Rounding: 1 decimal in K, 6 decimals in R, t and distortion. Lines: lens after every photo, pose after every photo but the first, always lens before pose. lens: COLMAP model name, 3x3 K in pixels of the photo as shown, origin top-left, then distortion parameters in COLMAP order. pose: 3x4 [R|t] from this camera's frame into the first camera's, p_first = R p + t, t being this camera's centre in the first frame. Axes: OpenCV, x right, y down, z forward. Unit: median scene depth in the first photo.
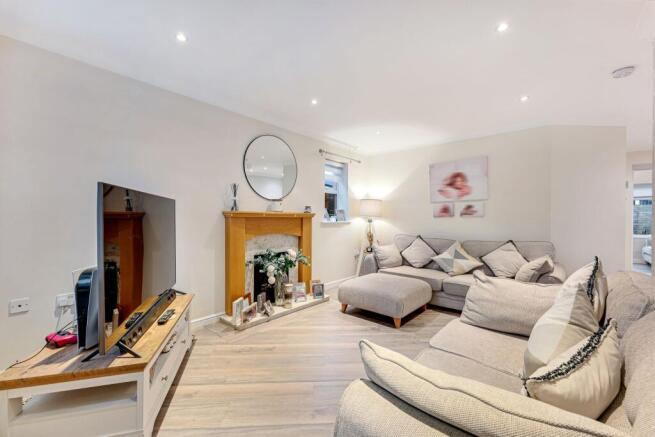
lens RADIAL K [[264.9, 0, 327.3], [0, 264.9, 220.2], [0, 0, 1]] dist [-0.002439, -0.000903]
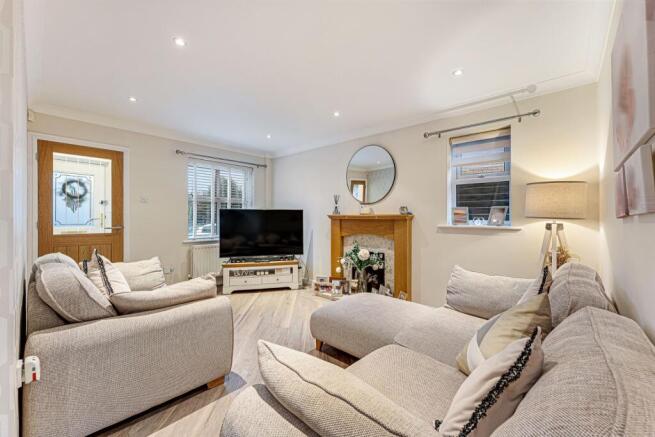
lens RADIAL K [[264.9, 0, 330.0], [0, 264.9, 216.6], [0, 0, 1]] dist [-0.002439, -0.000903]
pose [[0.004351, 0.007999, -0.999959, 0.869445], [-0.000062, 0.999968, 0.007999, -0.028834], [0.999991, 0.000027, 0.004351, 0.806984]]
